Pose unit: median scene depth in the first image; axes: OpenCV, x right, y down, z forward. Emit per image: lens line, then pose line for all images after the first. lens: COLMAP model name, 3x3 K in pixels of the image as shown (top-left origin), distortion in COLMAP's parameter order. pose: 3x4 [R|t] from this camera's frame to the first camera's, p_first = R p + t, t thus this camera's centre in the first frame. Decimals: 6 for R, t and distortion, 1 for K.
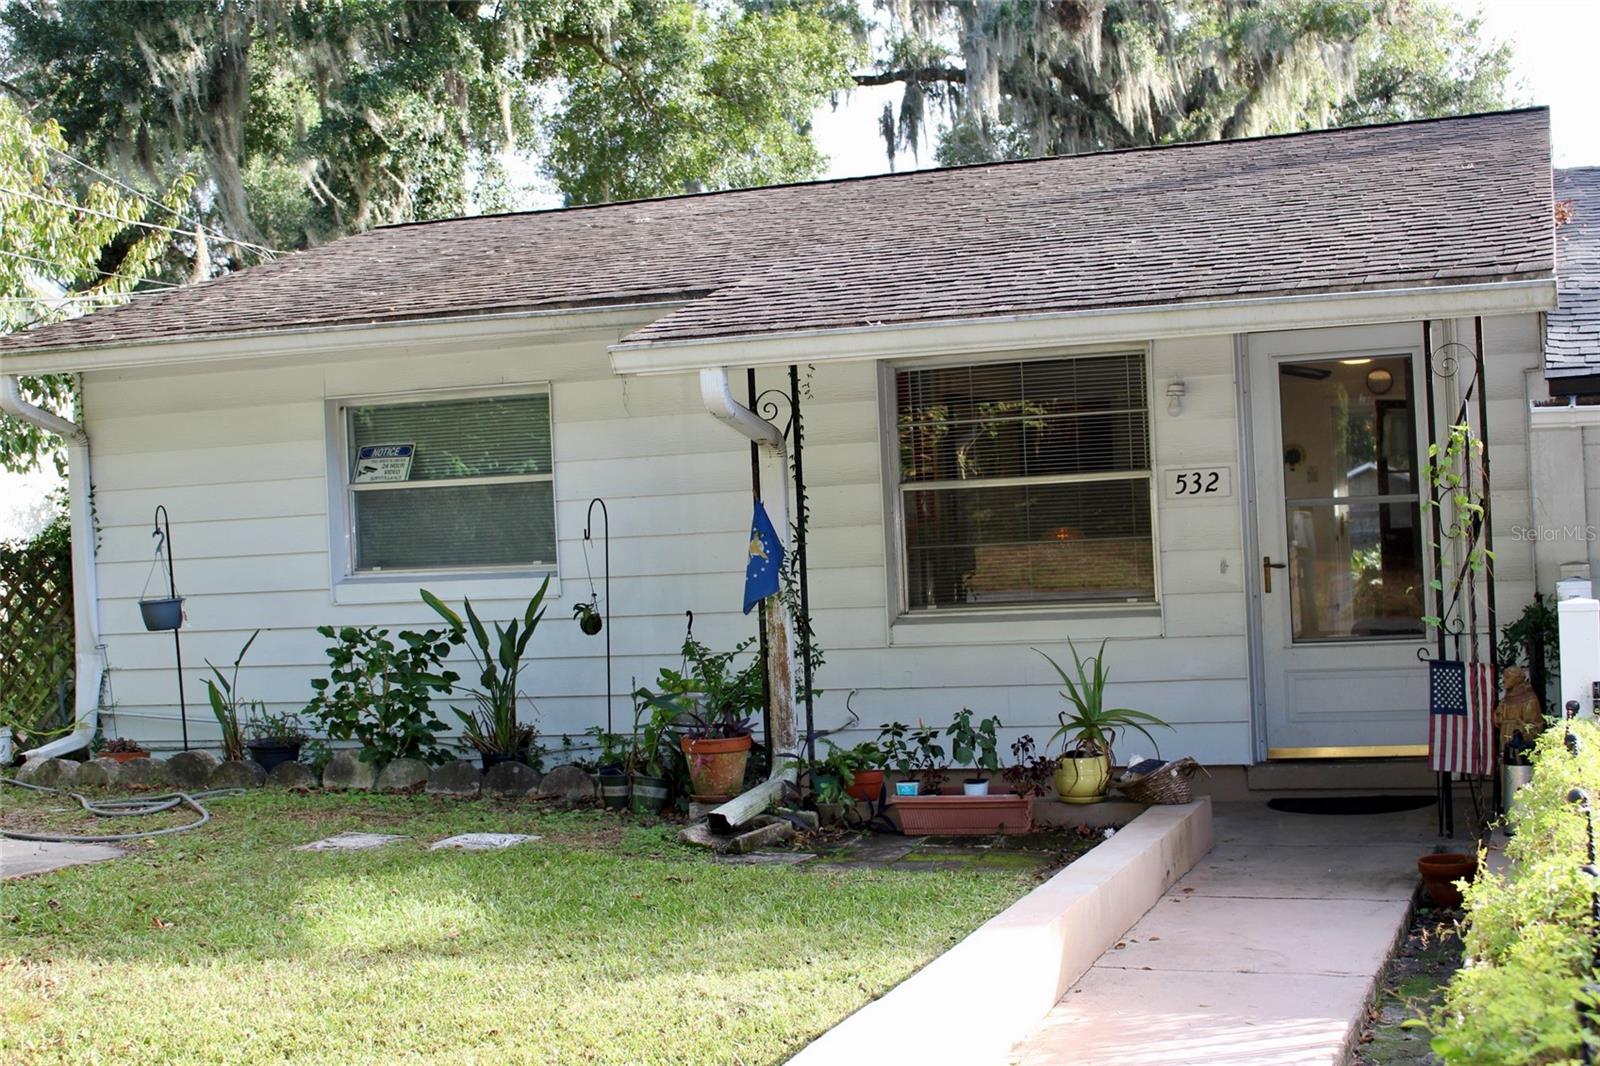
lens RADIAL K [[2374.1, 0, 801.1], [0, 2374.1, 534.0], [0, 0, 1]] dist [0.008275, 0.000000]
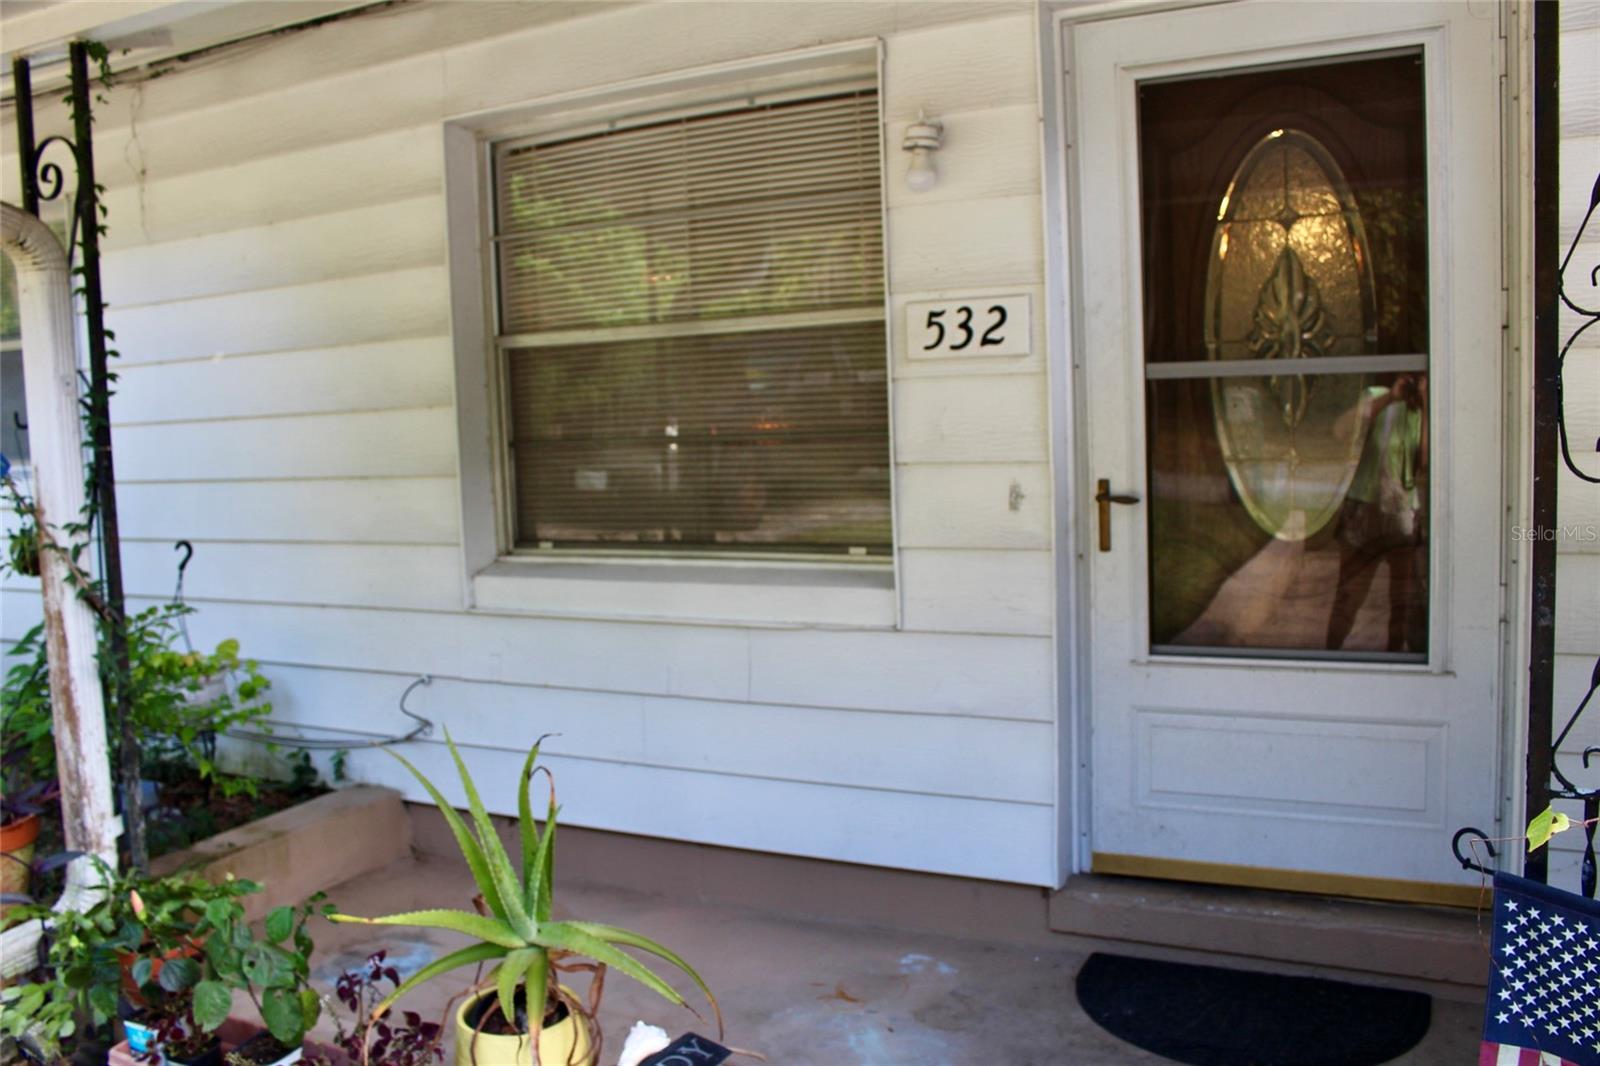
lens RADIAL K [[1307.8, 0, 796.7], [0, 1307.8, 529.7], [0, 0, 1]] dist [-0.081593, -0.002742]
pose [[0.988528, 0.023684, -0.149167, 0.173678], [-0.008753, 0.994952, 0.099966, -0.006513], [0.150782, -0.097513, 0.983746, 0.723995]]
